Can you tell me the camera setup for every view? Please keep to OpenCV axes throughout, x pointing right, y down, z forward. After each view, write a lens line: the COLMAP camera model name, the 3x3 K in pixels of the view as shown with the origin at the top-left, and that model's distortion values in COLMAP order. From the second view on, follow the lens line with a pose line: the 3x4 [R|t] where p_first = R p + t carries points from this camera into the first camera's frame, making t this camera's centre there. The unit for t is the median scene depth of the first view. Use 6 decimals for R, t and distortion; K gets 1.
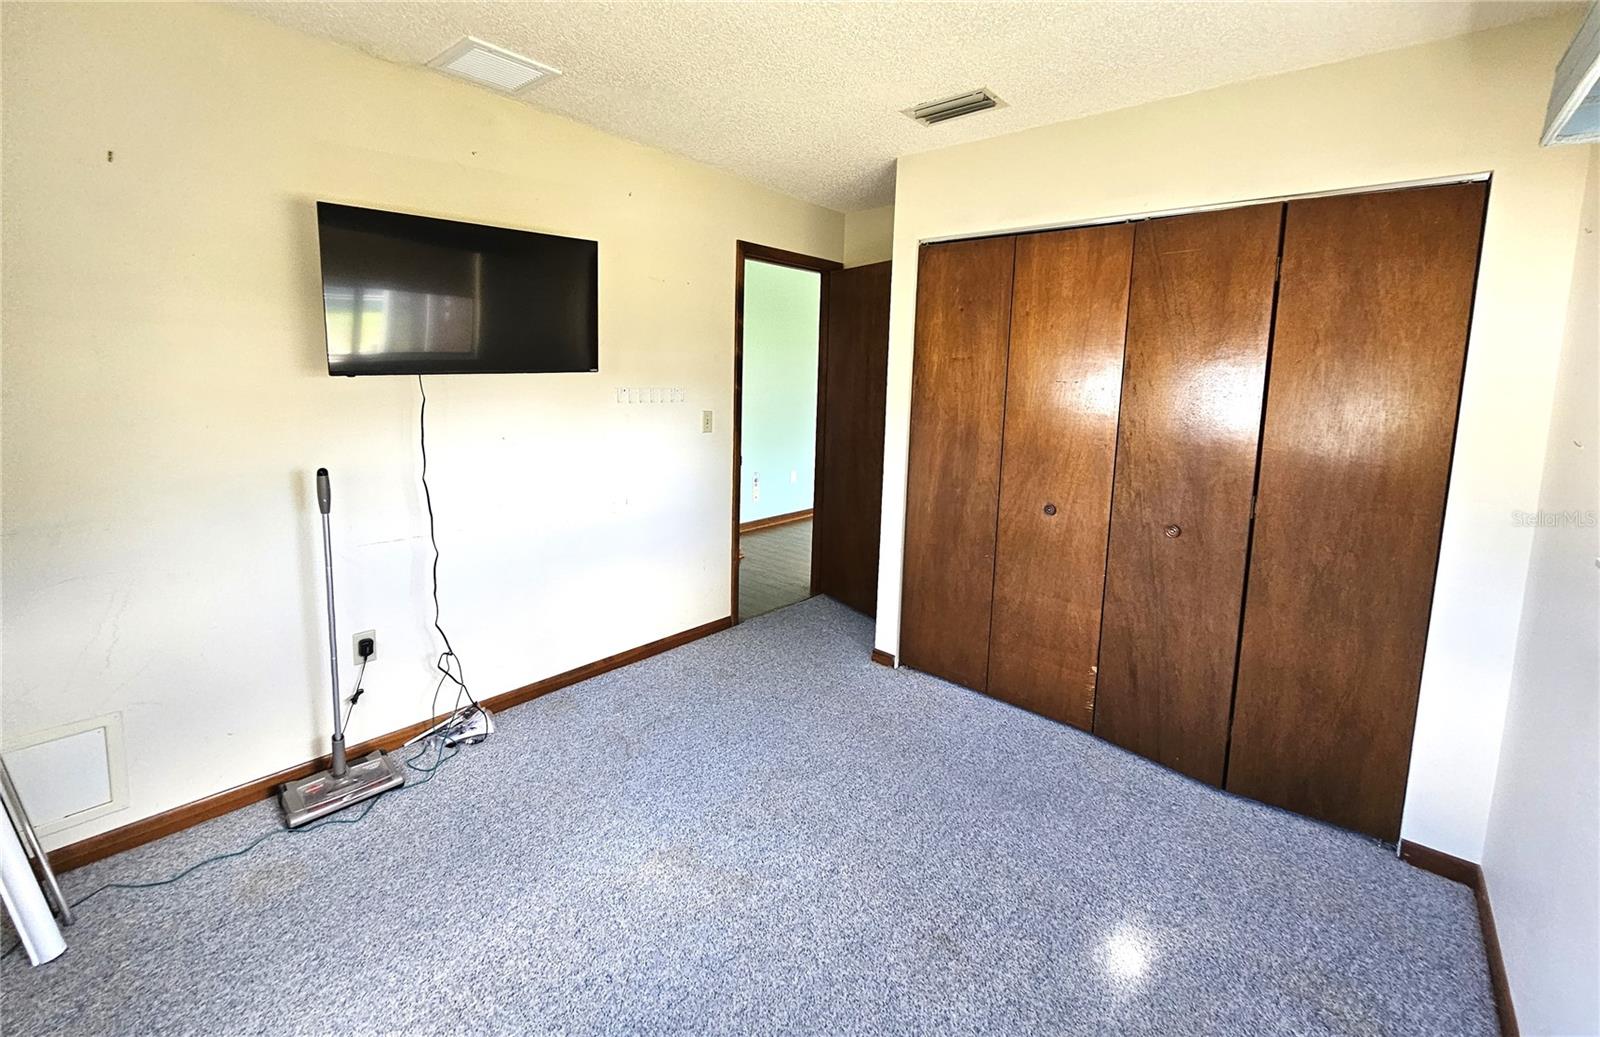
lens RADIAL K [[653.7, 0, 802.4], [0, 653.7, 443.0], [0, 0, 1]] dist [-0.010295, -0.000028]
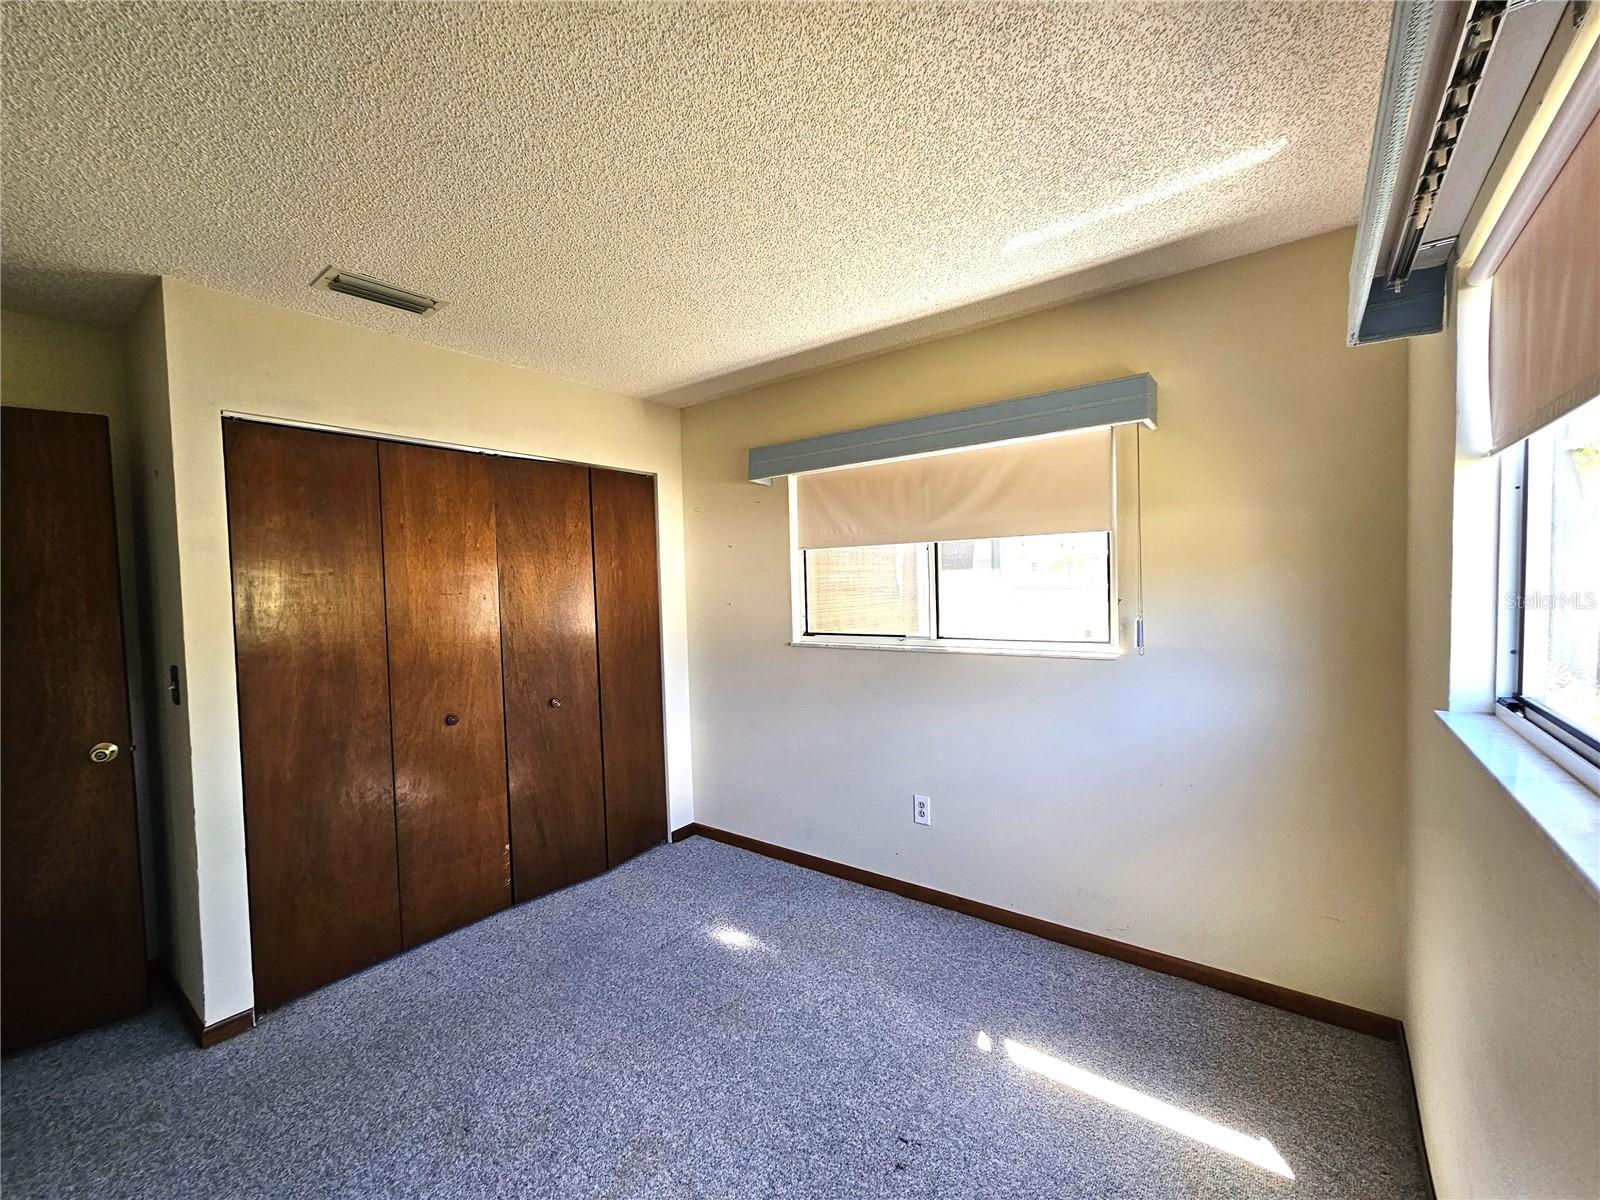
lens RADIAL K [[661.7, 0, 801.4], [0, 661.7, 606.3], [0, 0, 1]] dist [0.001020, 0.000431]
pose [[-0.067727, -0.073984, 0.994957, -0.702304], [0.129025, 0.988223, 0.082266, -0.091500], [-0.989326, 0.133946, -0.057384, 0.523869]]
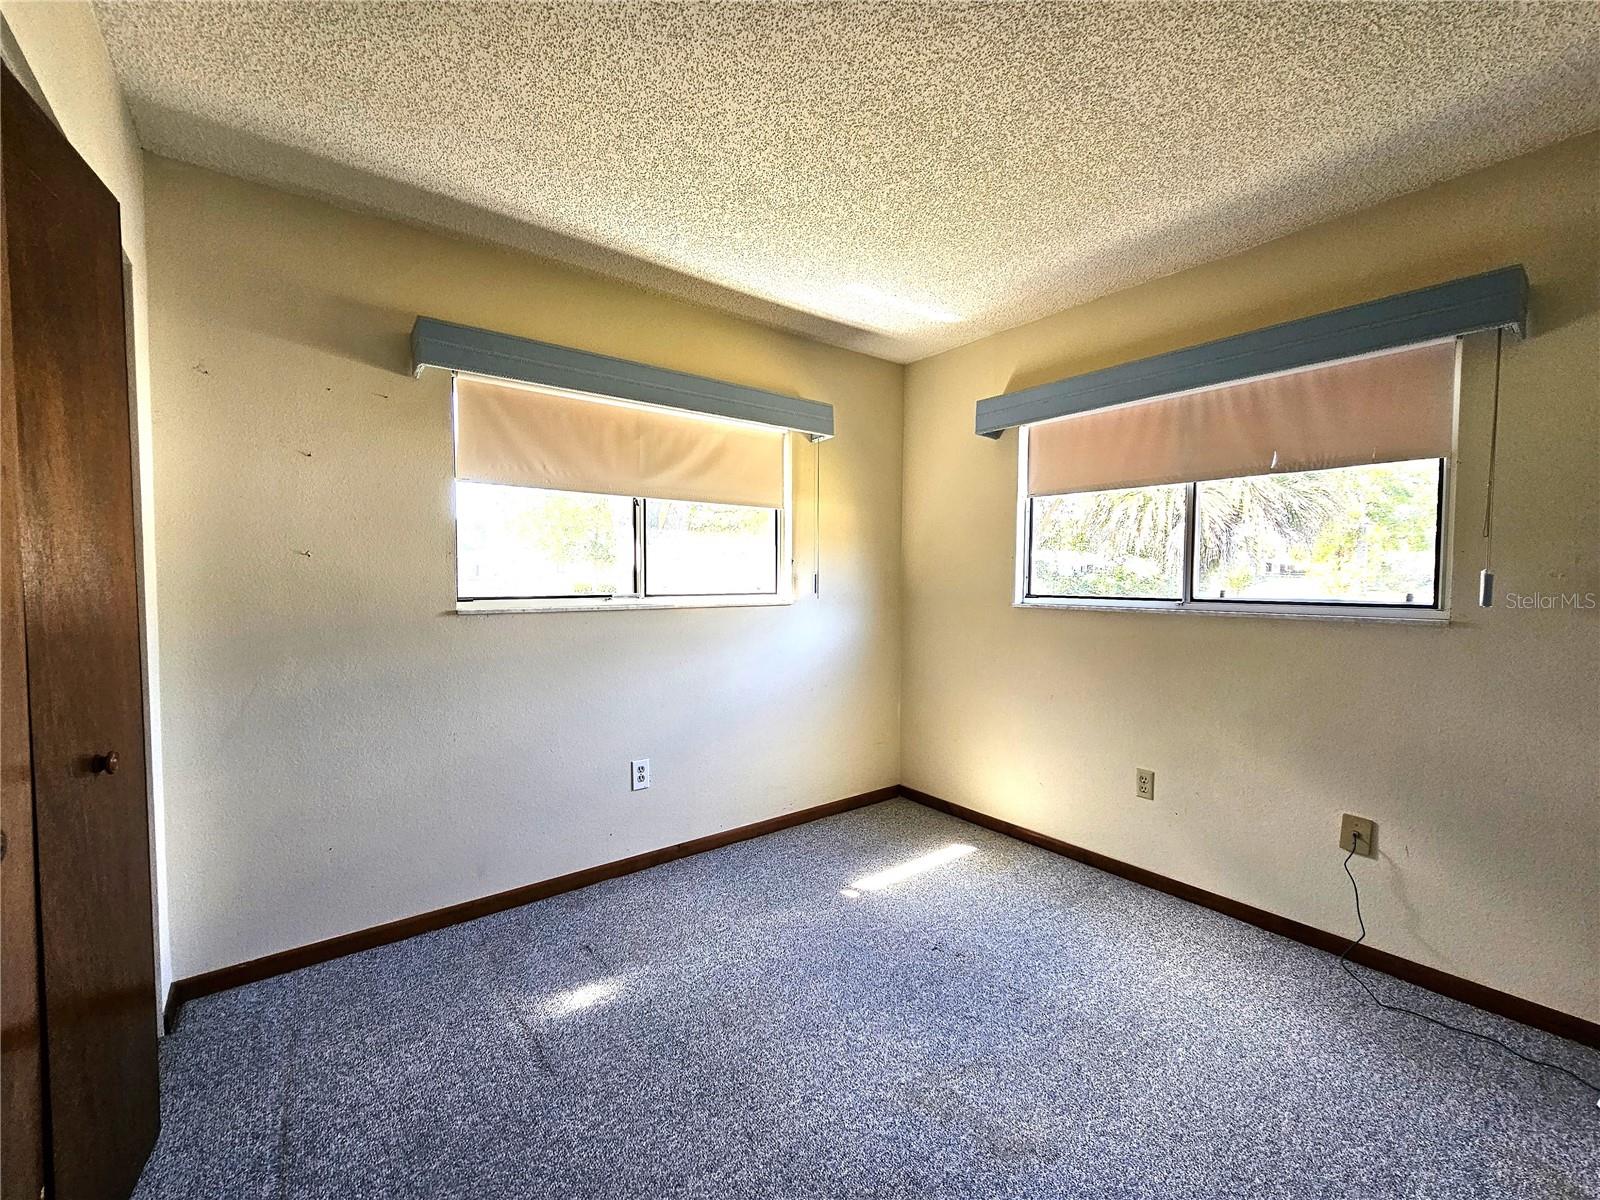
lens RADIAL K [[661.7, 0, 801.4], [0, 661.7, 606.3], [0, 0, 1]] dist [0.001020, 0.000431]
pose [[-0.980322, -0.055316, 0.189496, -0.053593], [-0.025224, 0.987169, 0.157672, -0.080350], [-0.195787, 0.149790, -0.969139, 1.282466]]
